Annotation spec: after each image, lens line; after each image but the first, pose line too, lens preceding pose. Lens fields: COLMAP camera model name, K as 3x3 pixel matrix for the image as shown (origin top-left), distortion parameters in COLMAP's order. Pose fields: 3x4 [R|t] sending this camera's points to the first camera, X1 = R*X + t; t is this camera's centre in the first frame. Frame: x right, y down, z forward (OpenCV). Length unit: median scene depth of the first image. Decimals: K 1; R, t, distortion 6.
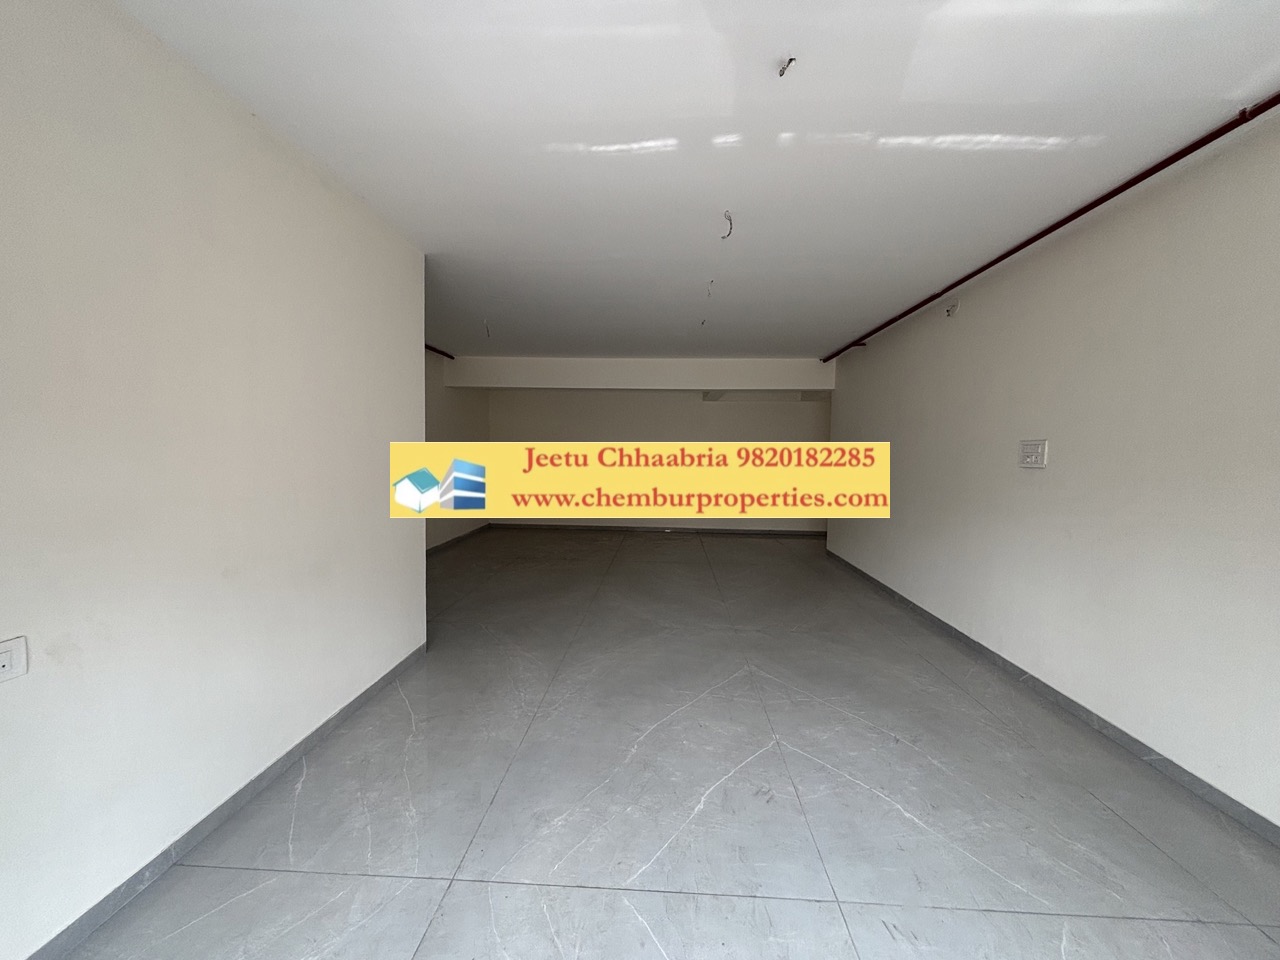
lens RADIAL K [[524.9, 0, 643.0], [0, 524.9, 479.0], [0, 0, 1]] dist [-0.000449, 0.000363]
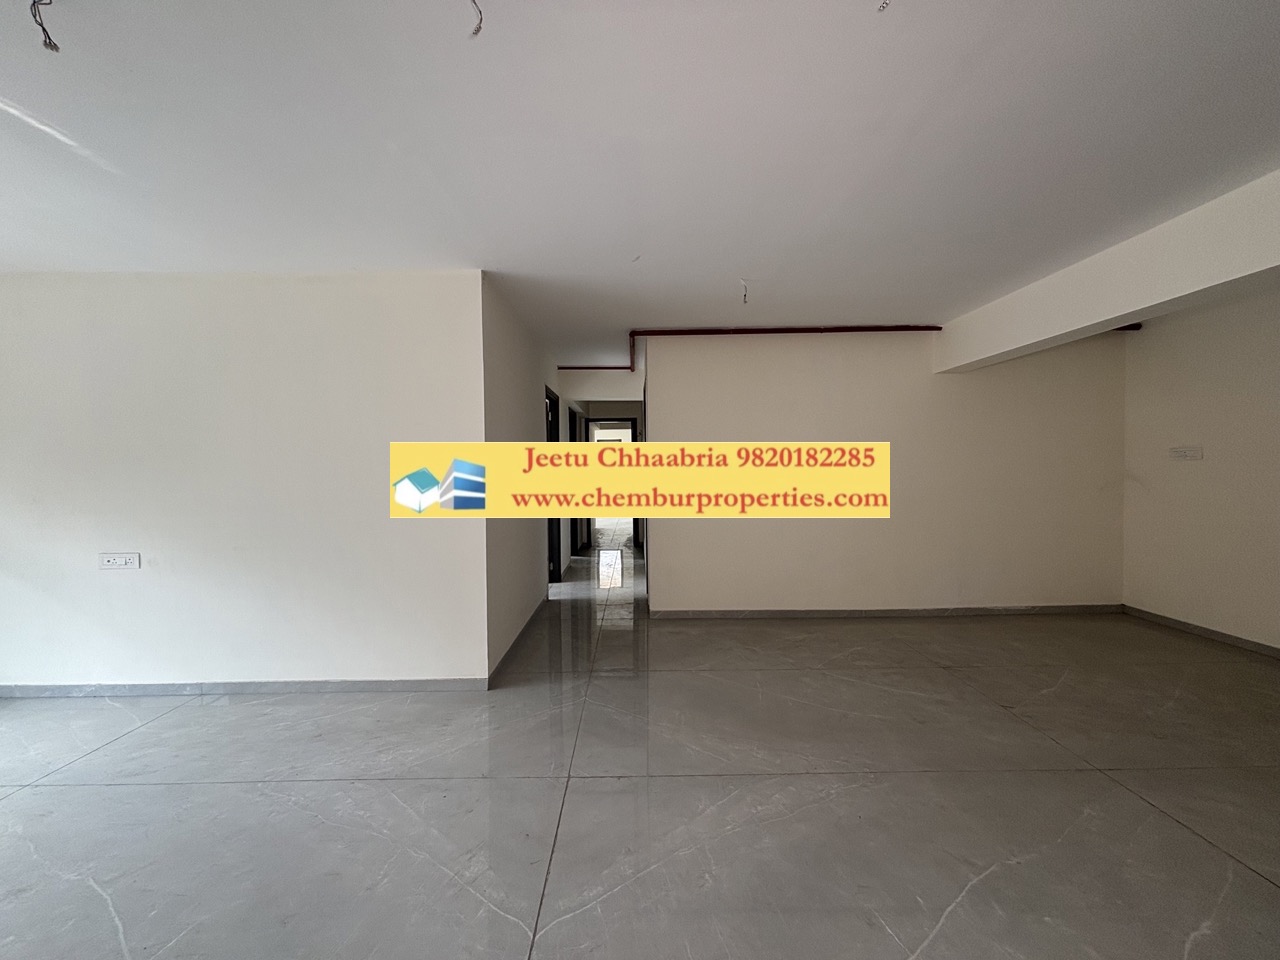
lens RADIAL K [[524.9, 0, 643.0], [0, 524.9, 479.0], [0, 0, 1]] dist [-0.000449, 0.000363]
pose [[0.063026, 0.023923, -0.997725, 0.894167], [-0.049062, 0.998578, 0.020844, -0.134530], [0.996805, 0.047636, 0.064110, 1.997158]]
